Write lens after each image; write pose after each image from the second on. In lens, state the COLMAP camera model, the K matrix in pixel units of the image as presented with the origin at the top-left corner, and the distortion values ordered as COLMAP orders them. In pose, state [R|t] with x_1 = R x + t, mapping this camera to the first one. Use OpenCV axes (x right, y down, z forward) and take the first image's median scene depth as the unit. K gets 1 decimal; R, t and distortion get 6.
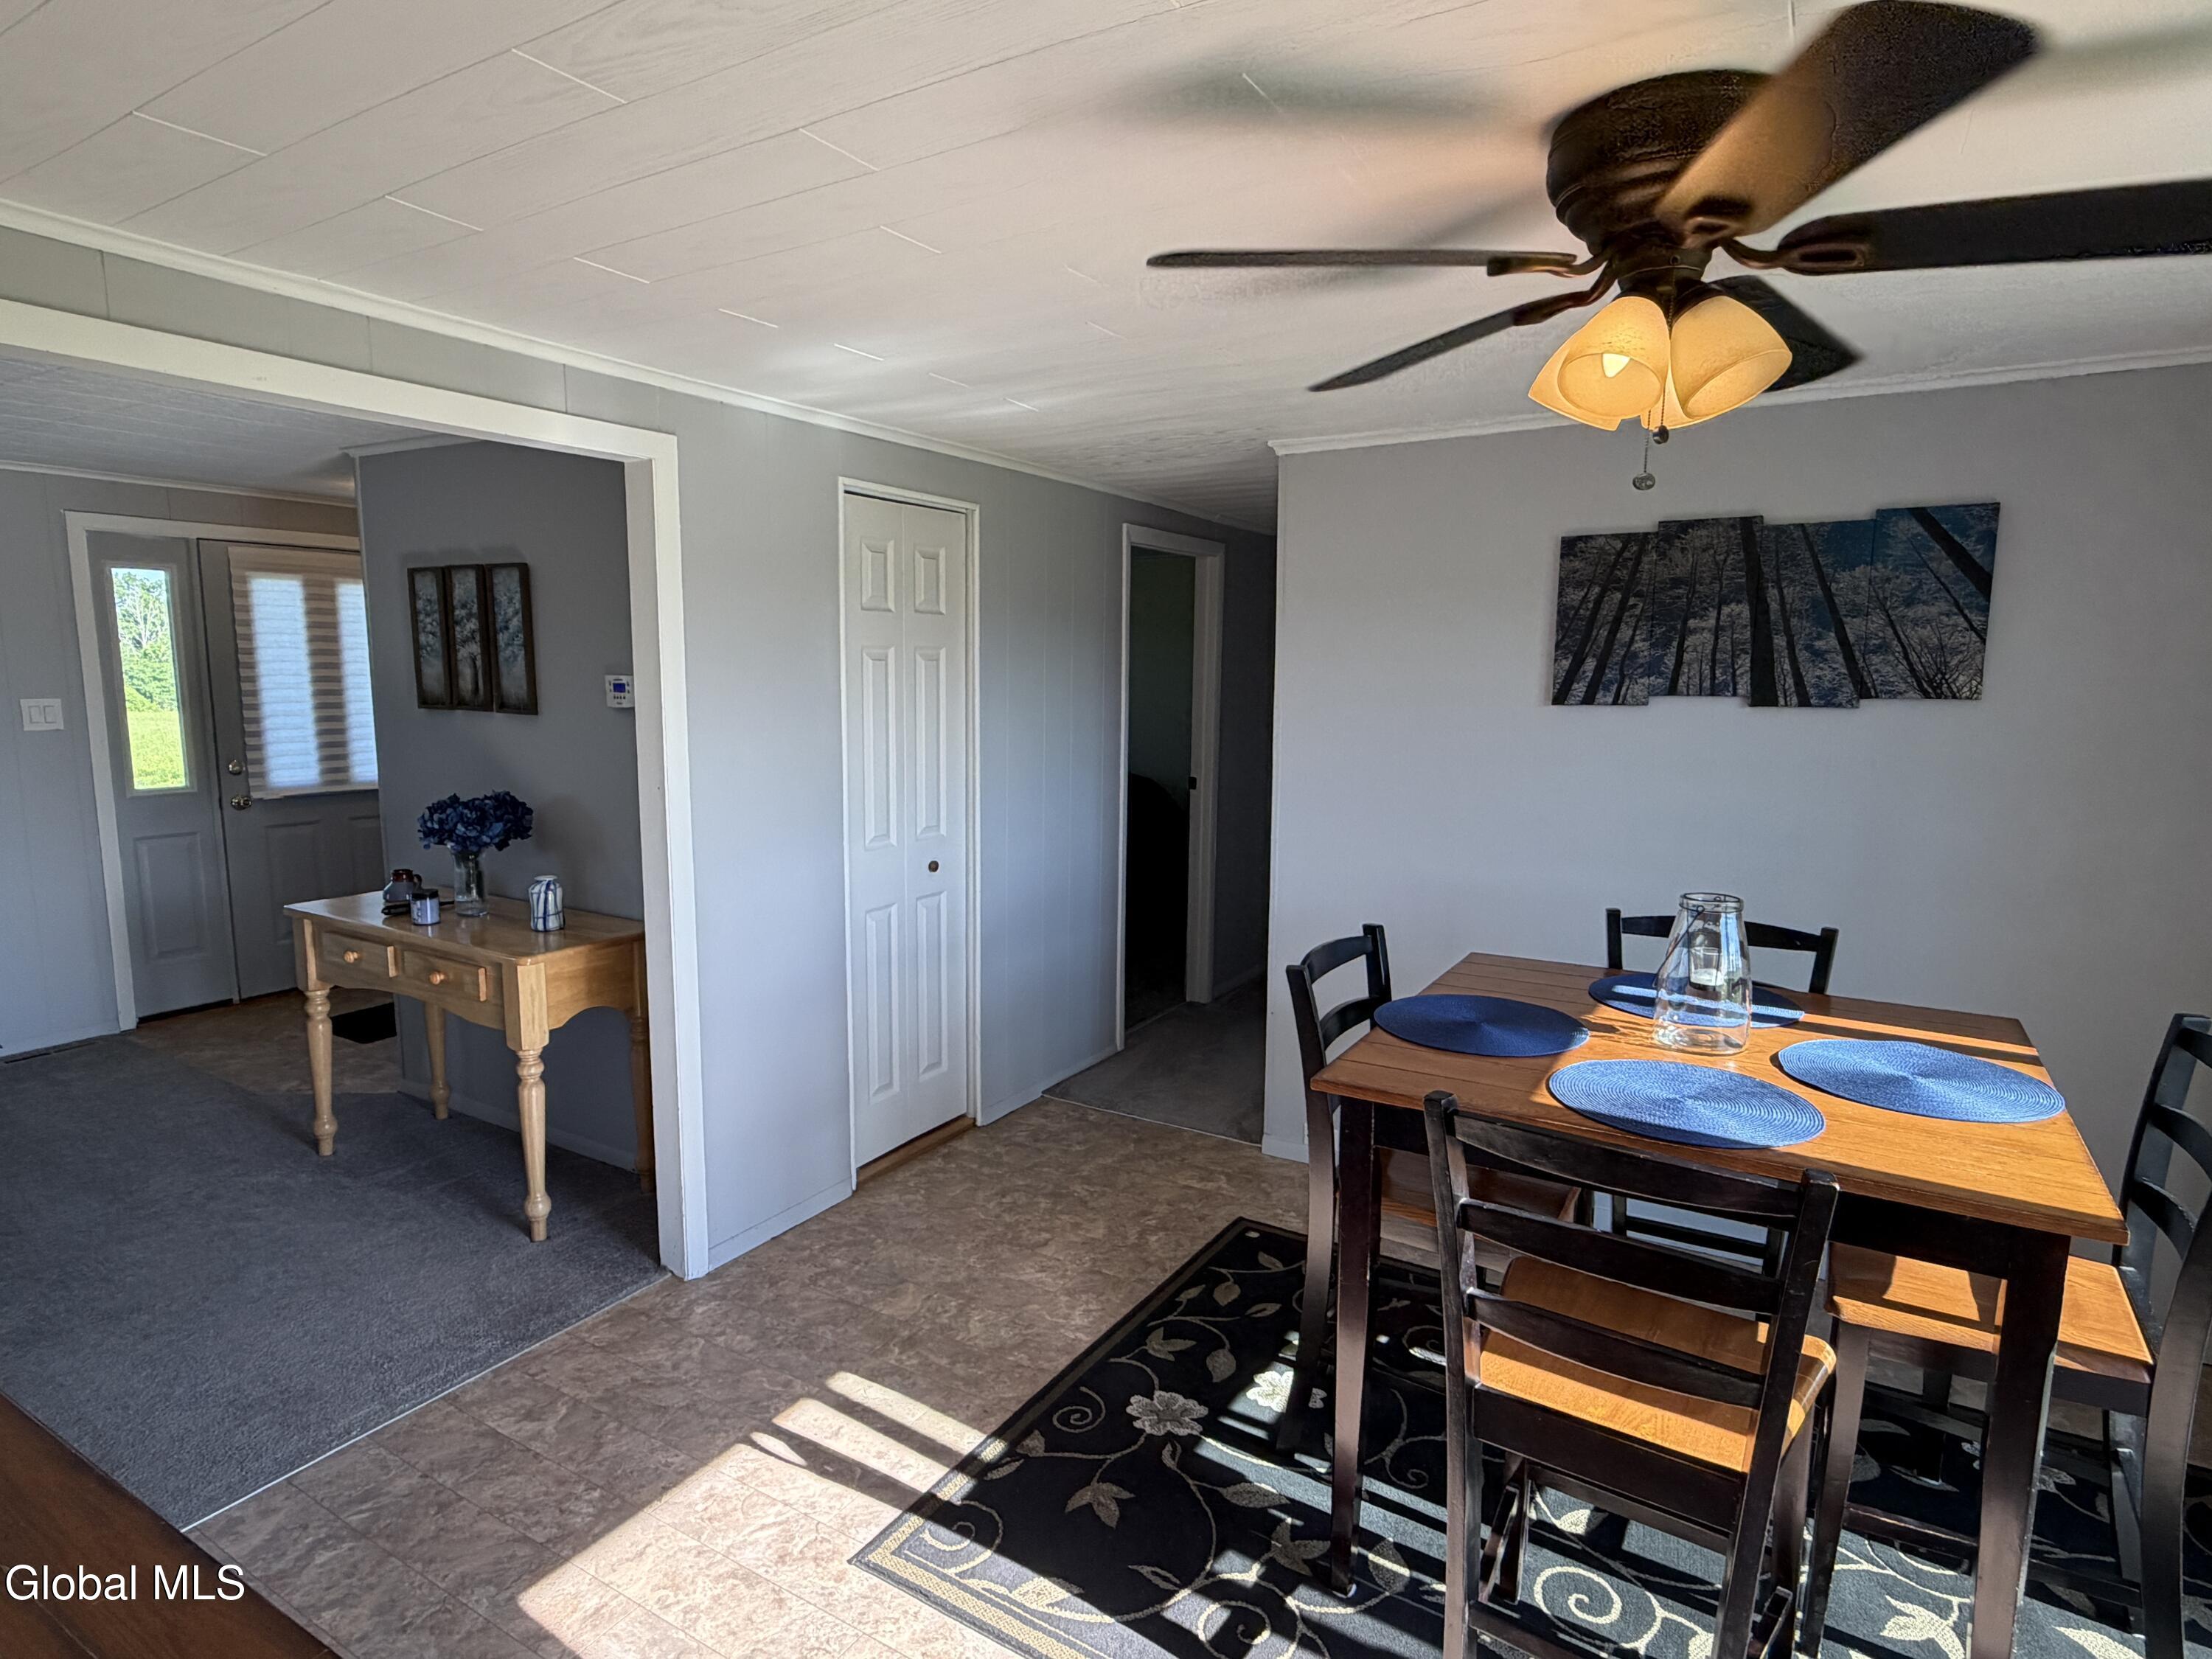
lens RADIAL K [[1183.2, 0, 1109.9], [0, 1183.2, 831.9], [0, 0, 1]] dist [0.003638, 0.000484]
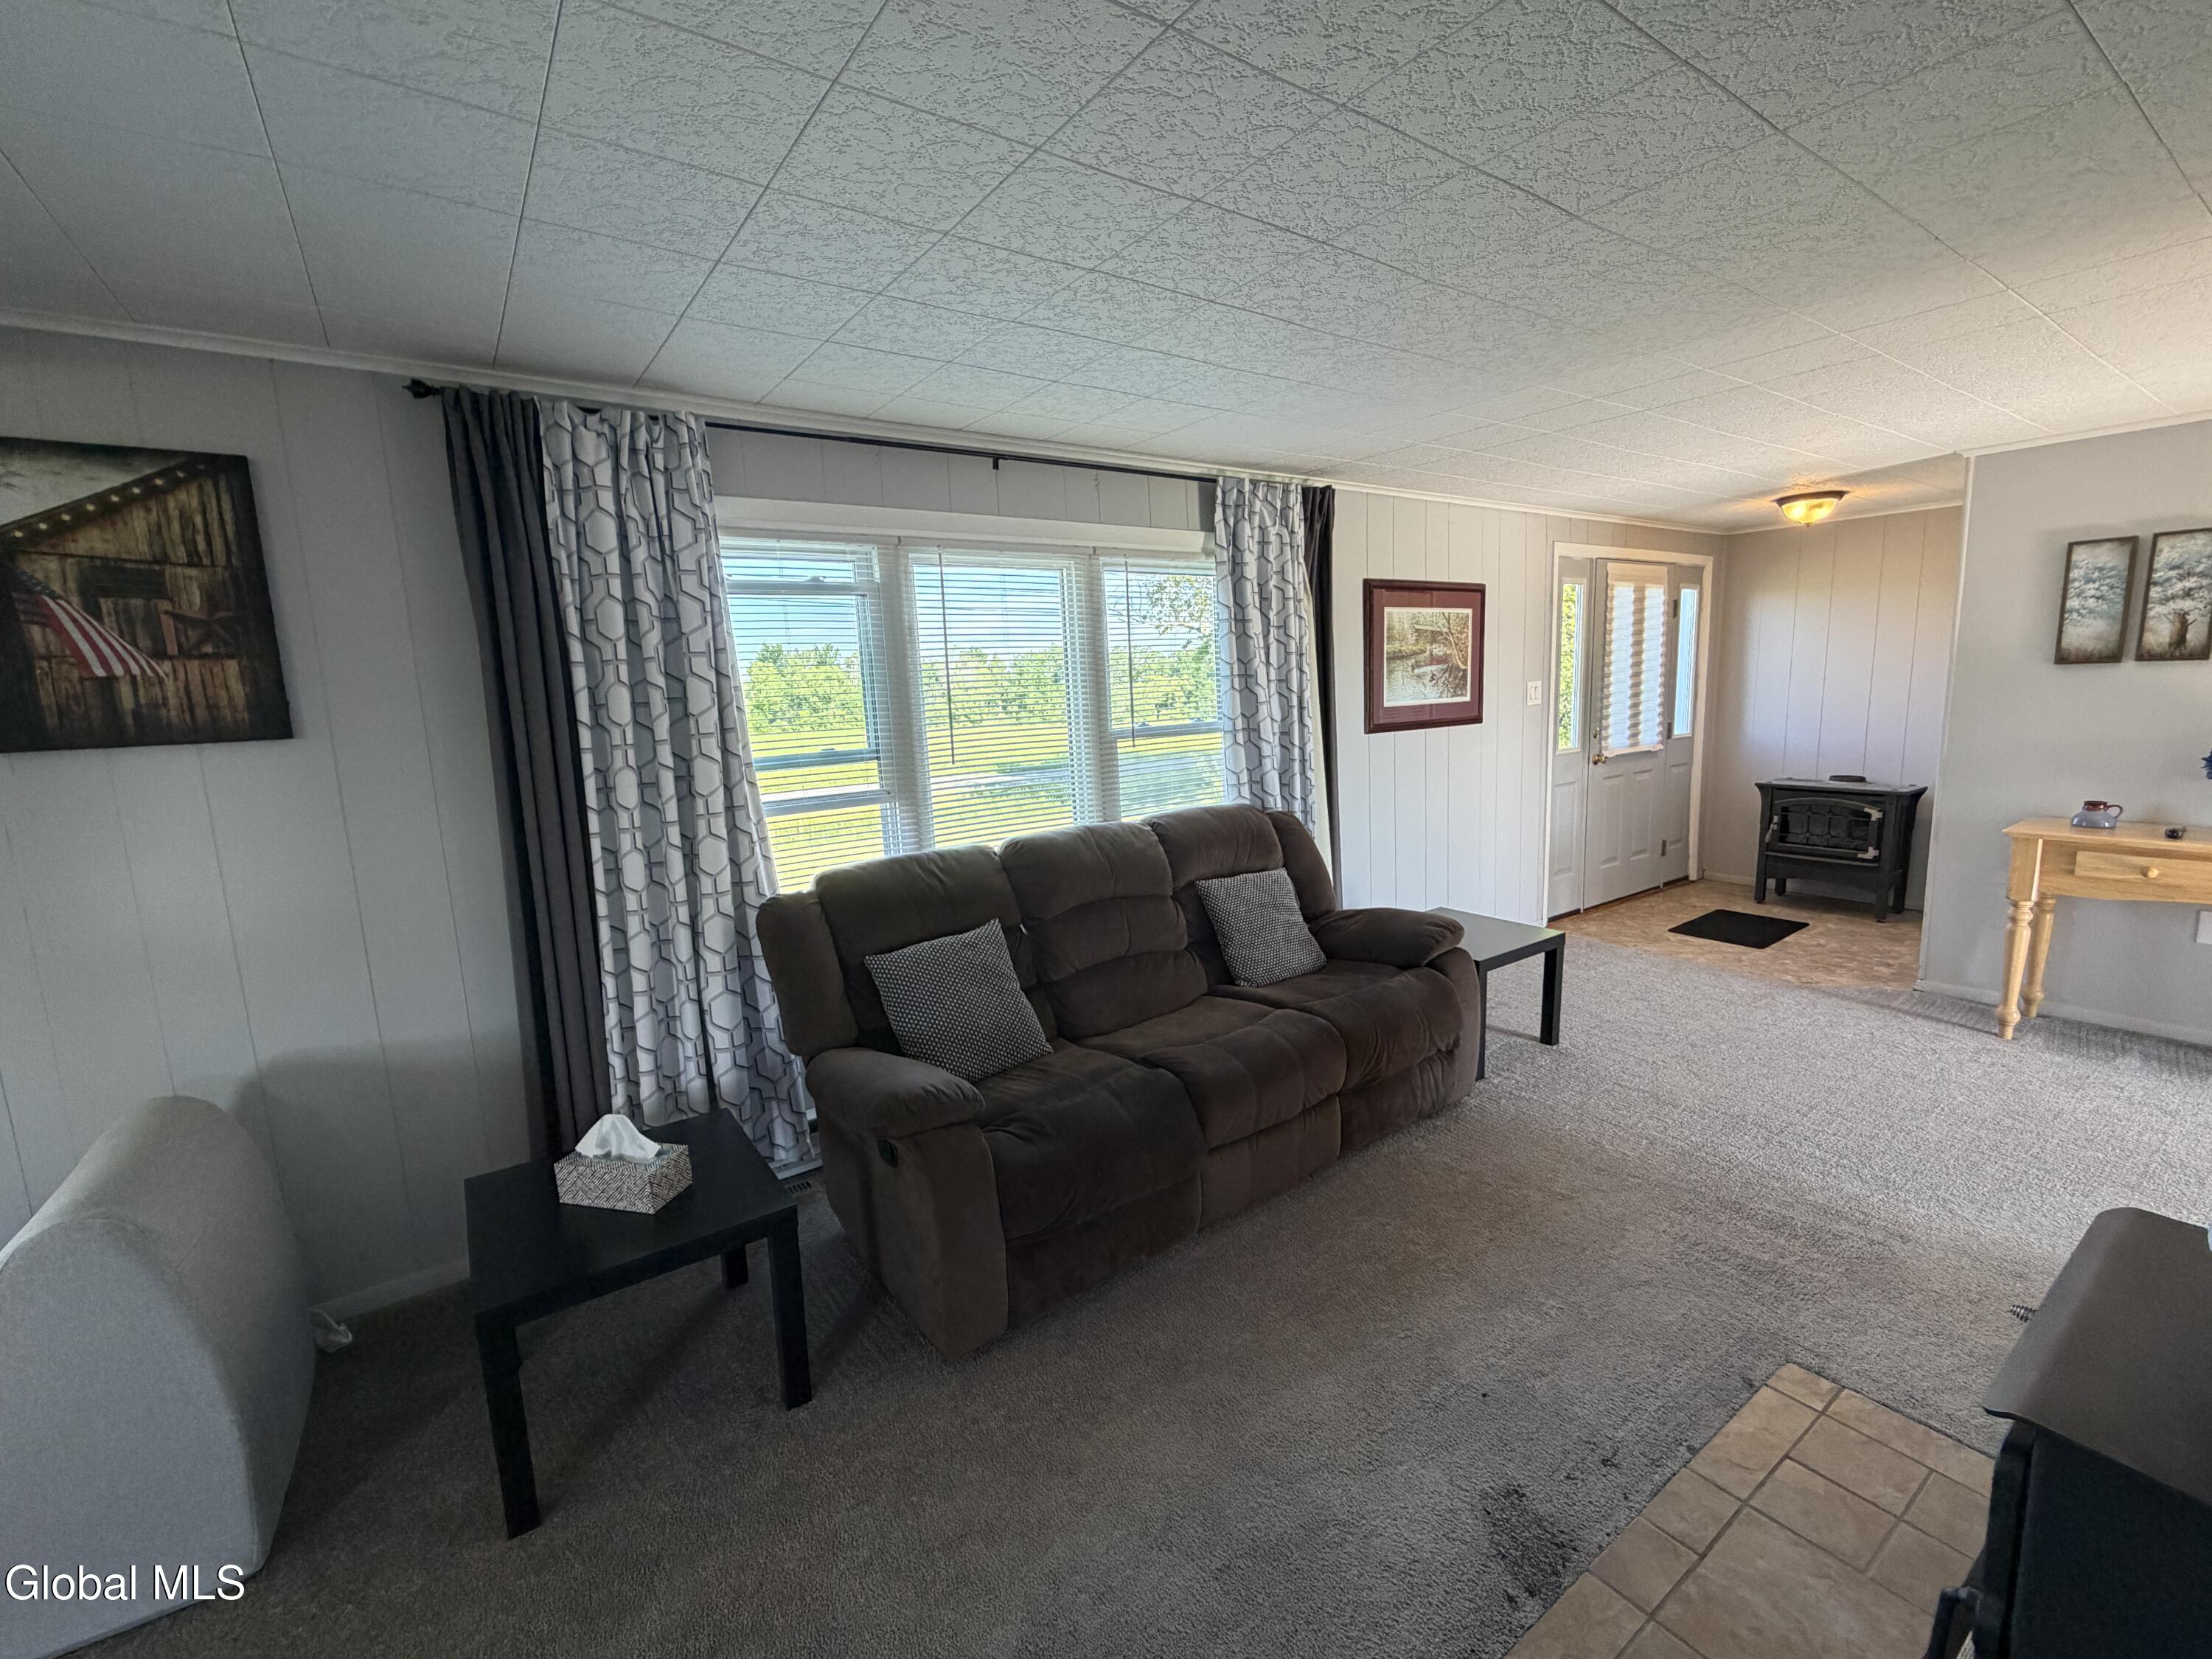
lens RADIAL K [[933.7, 0, 1119.0], [0, 933.7, 820.7], [0, 0, 1]] dist [-0.000361, 0.000124]
pose [[0.913901, 0.012530, -0.405744, -1.456926], [-0.008000, 0.999885, 0.012858, 0.062391], [0.405859, -0.008505, 0.913896, -0.296878]]
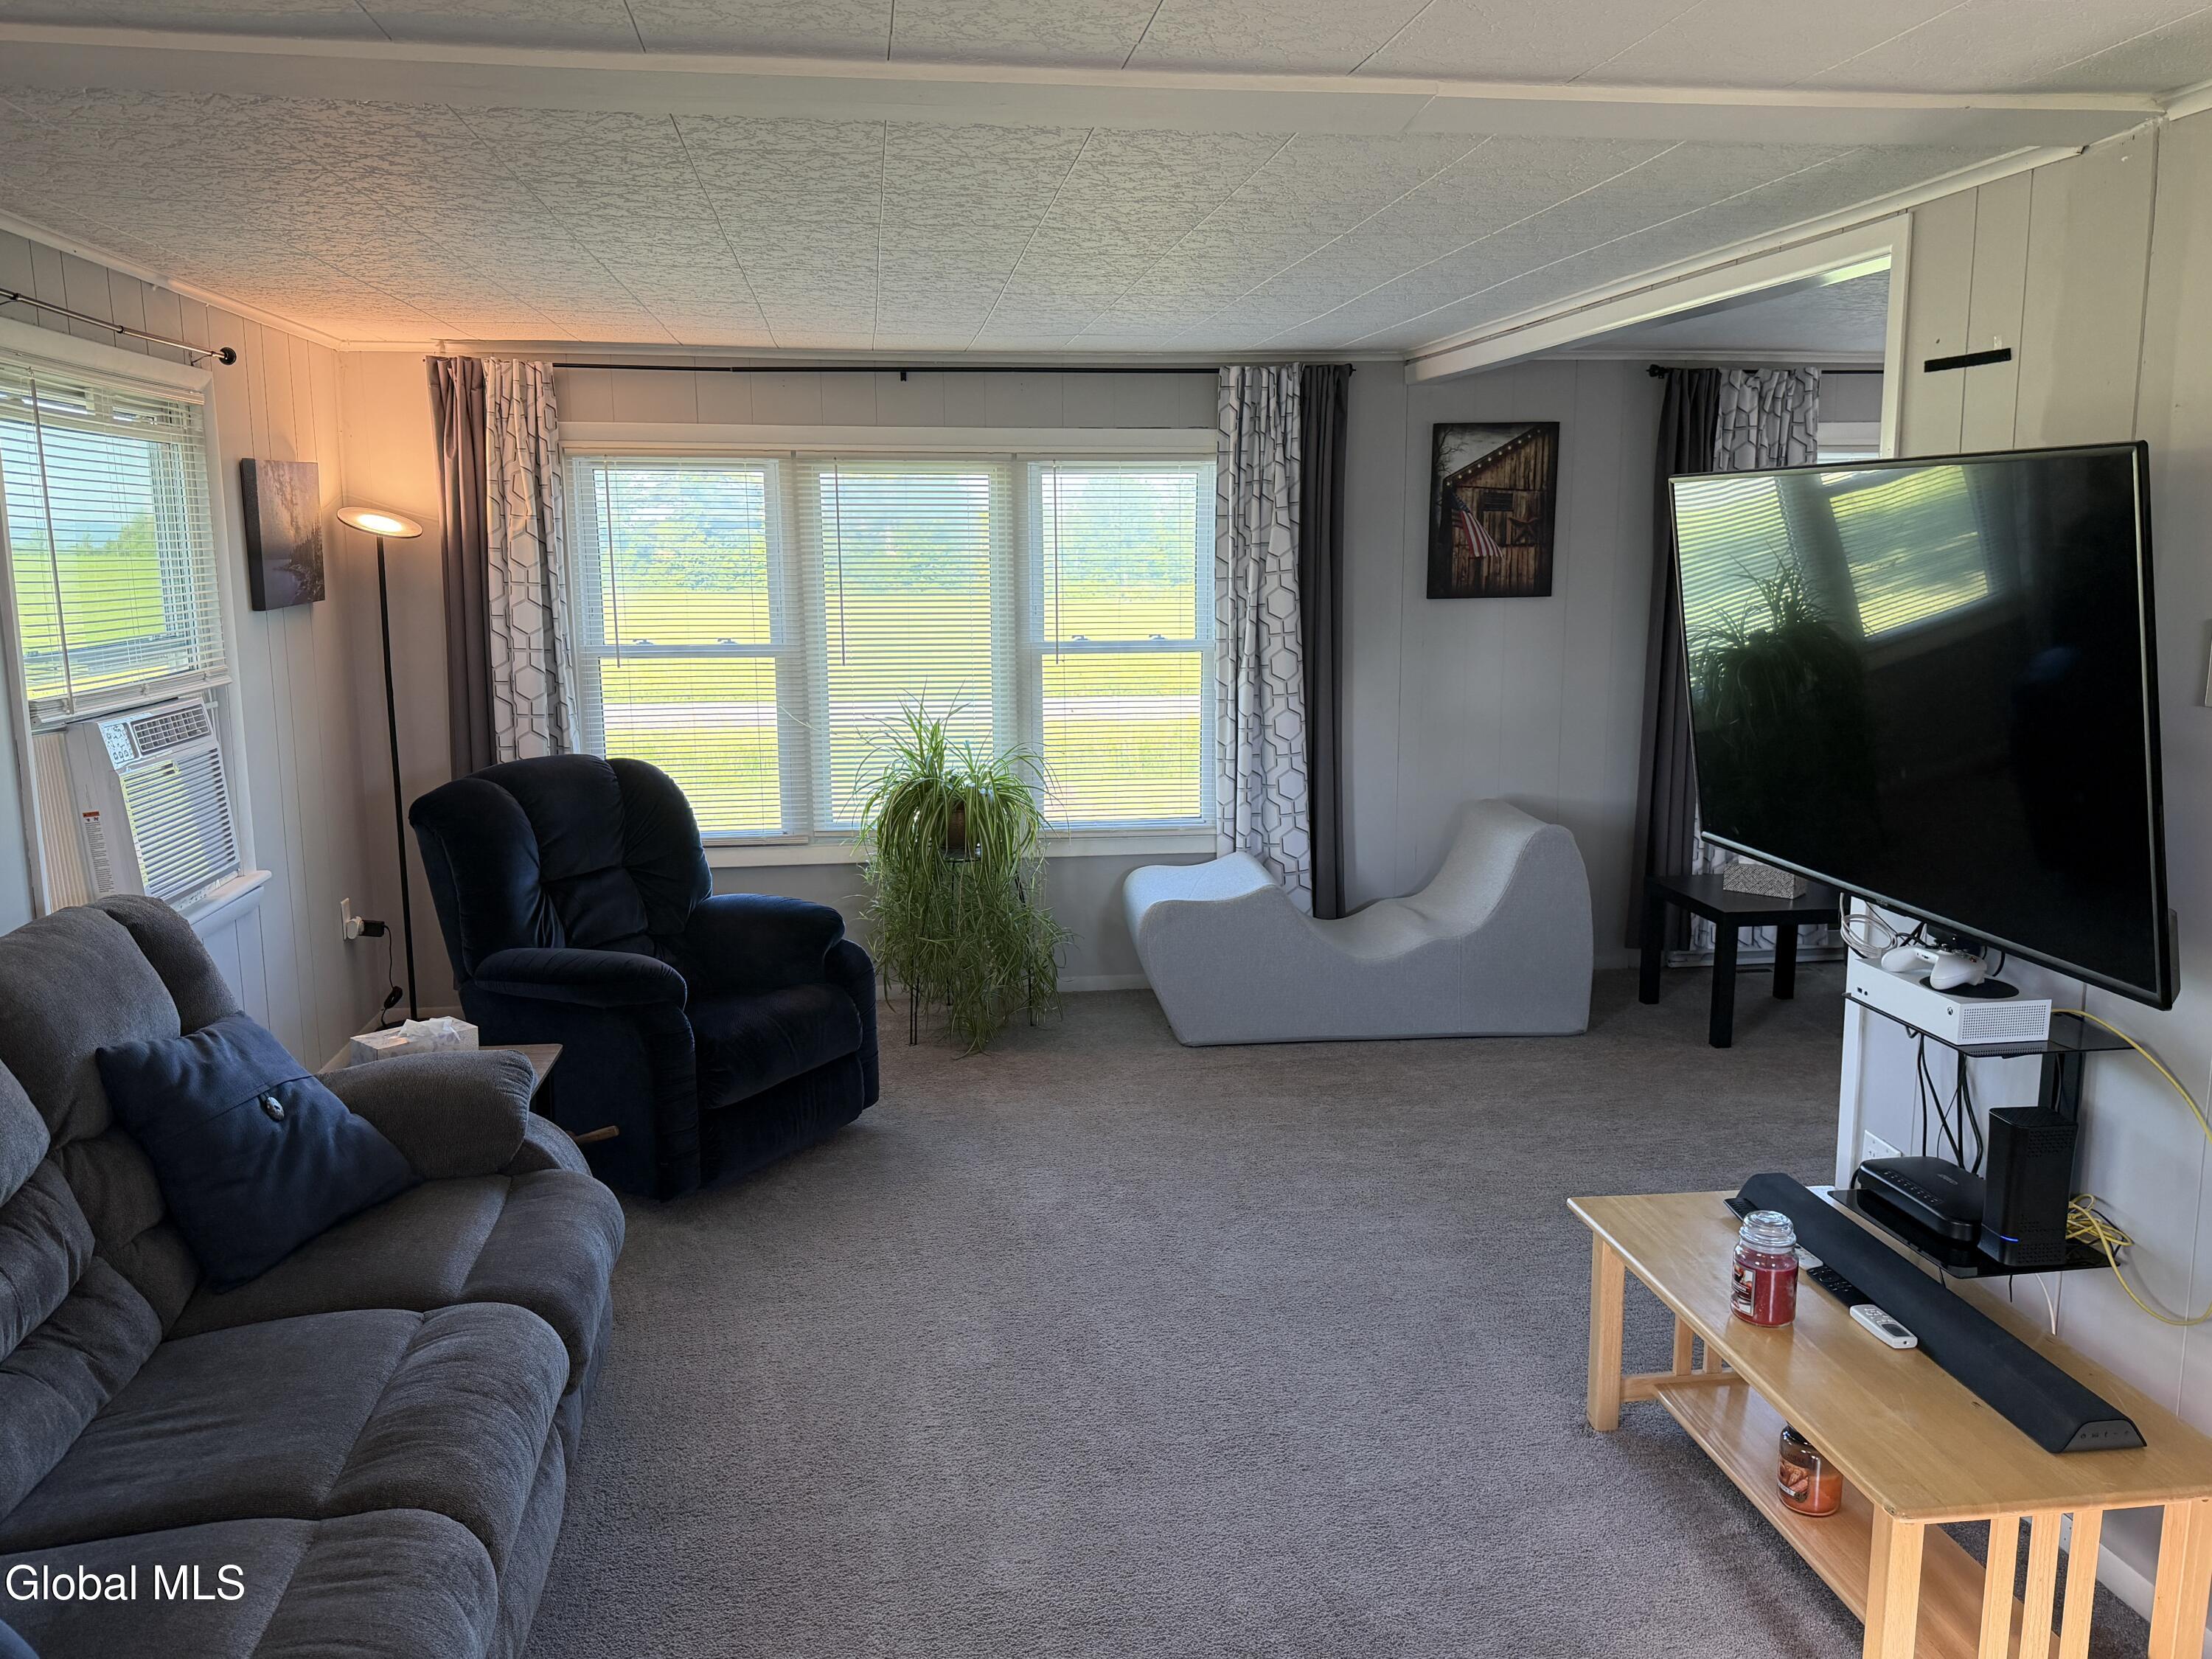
lens RADIAL K [[1679.3, 0, 1054.0], [0, 1679.3, 848.5], [0, 0, 1]] dist [0.038274, -0.055045]
pose [[0.608586, 0.124040, -0.783733, -1.025409], [-0.092241, 0.992069, 0.085386, 0.204719], [0.788108, 0.020328, 0.615201, -1.688697]]
